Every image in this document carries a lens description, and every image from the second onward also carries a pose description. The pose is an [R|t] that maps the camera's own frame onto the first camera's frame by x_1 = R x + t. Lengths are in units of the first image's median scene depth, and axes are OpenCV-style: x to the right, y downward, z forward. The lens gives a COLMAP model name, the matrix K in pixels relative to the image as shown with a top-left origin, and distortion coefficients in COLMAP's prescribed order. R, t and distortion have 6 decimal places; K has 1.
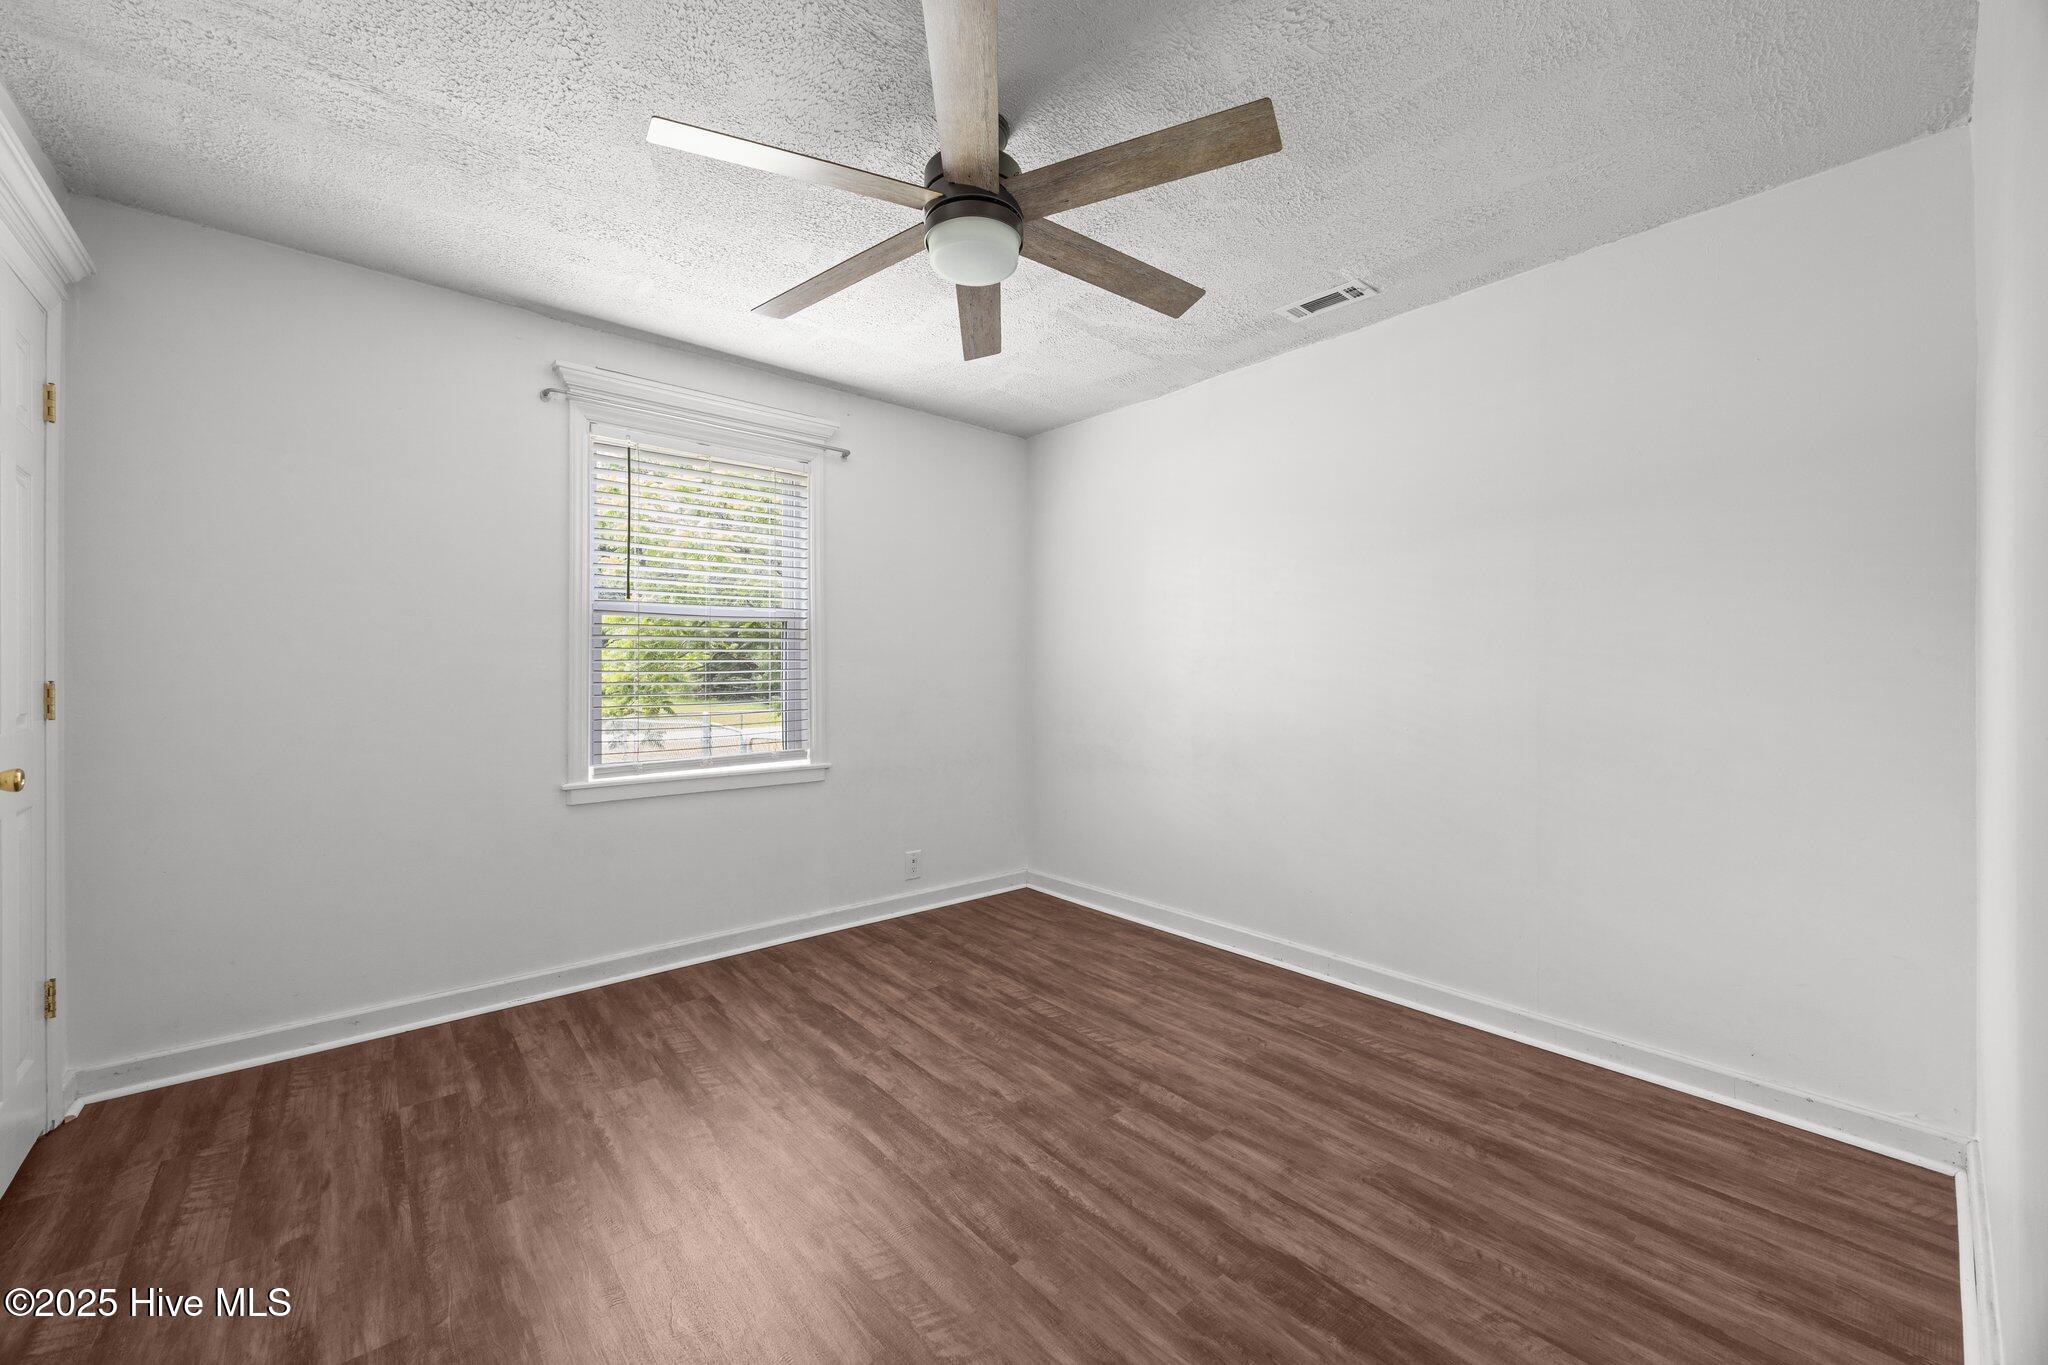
lens RADIAL K [[784.5, 0, 1010.0], [0, 784.5, 677.6], [0, 0, 1]] dist [-0.002805, 0.000637]
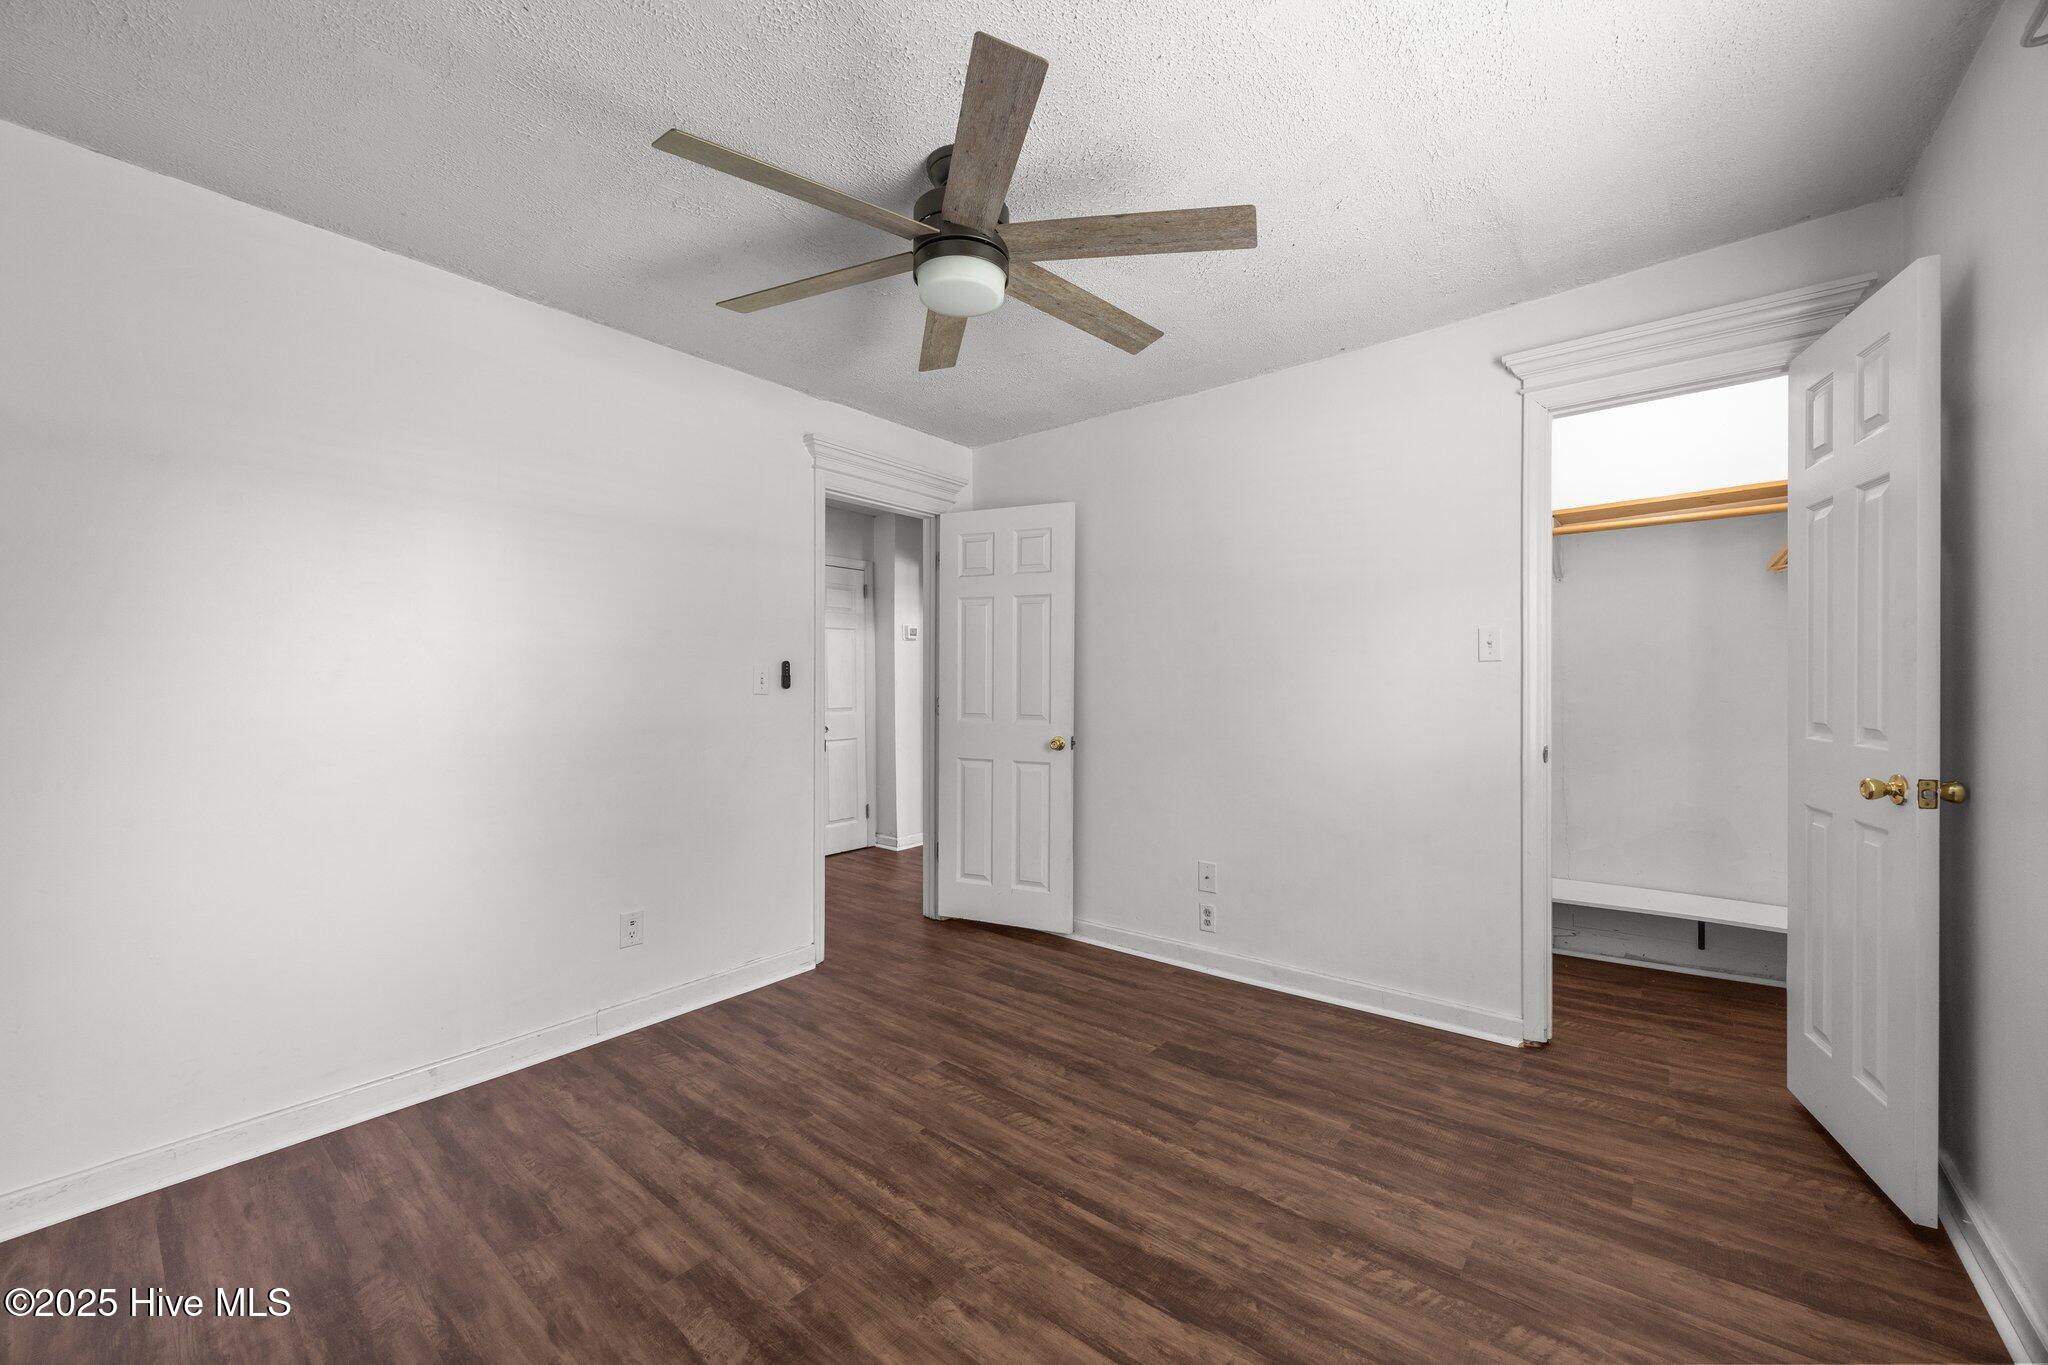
lens RADIAL K [[784.5, 0, 1023.3], [0, 784.5, 676.3], [0, 0, 1]] dist [-0.002805, 0.000637]
pose [[-0.982251, 0.006336, -0.187464, 0.058789], [0.007727, 0.999948, -0.006692, -0.015926], [0.187412, -0.008022, -0.982249, 1.643983]]
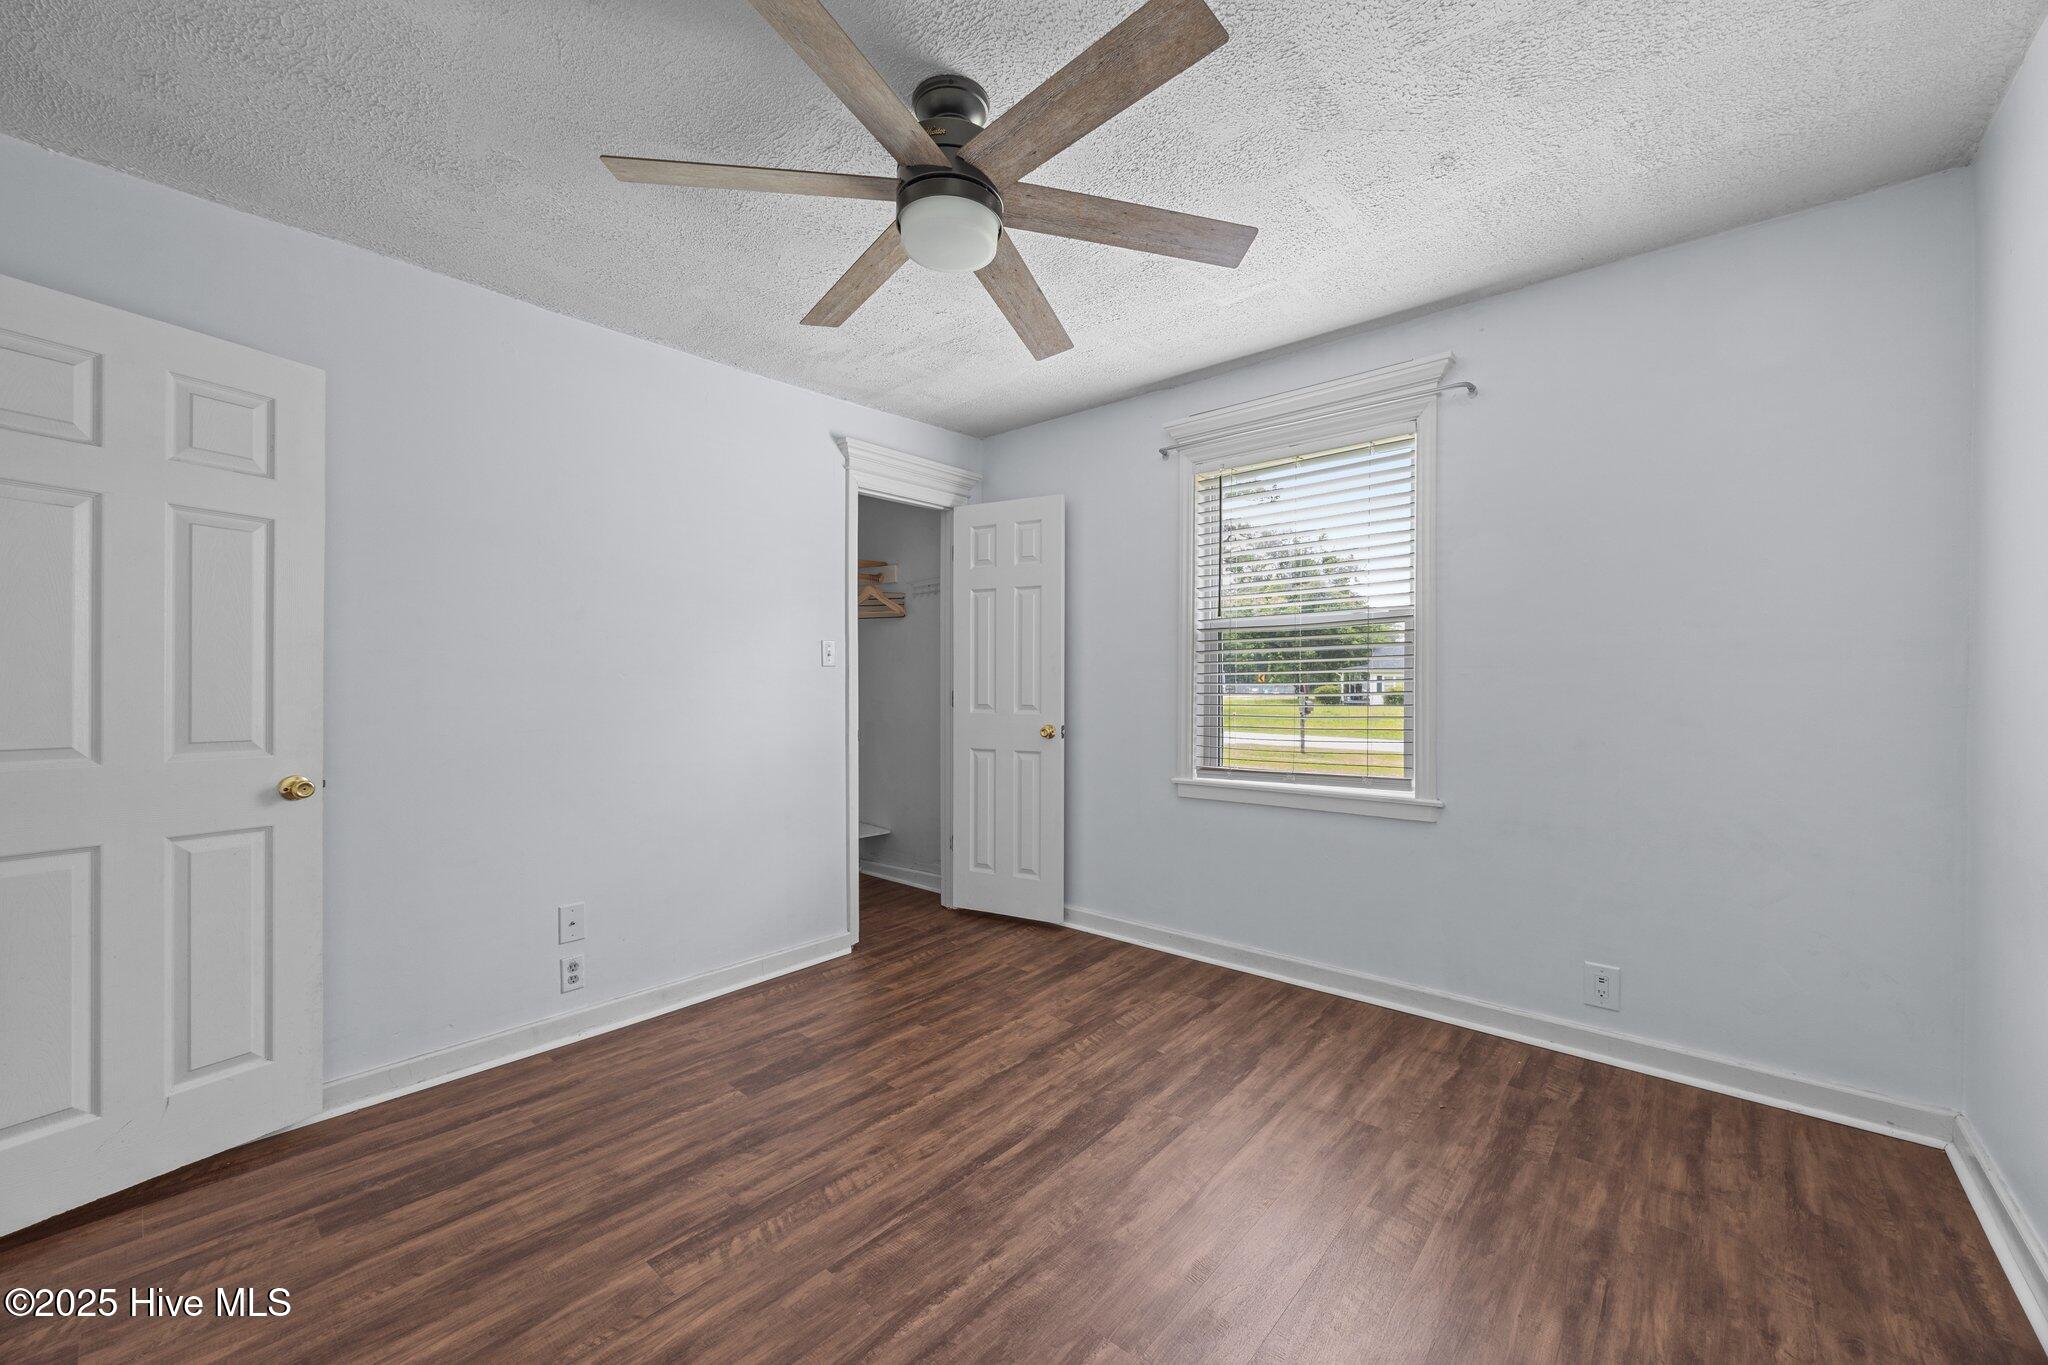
lens RADIAL K [[784.5, 0, 1041.7], [0, 784.5, 691.1], [0, 0, 1]] dist [-0.002805, 0.000637]
pose [[0.164483, 0.010973, -0.986319, 0.726376], [-0.000748, 0.999939, 0.011000, -0.011045], [0.986380, -0.001072, 0.164482, 0.768202]]
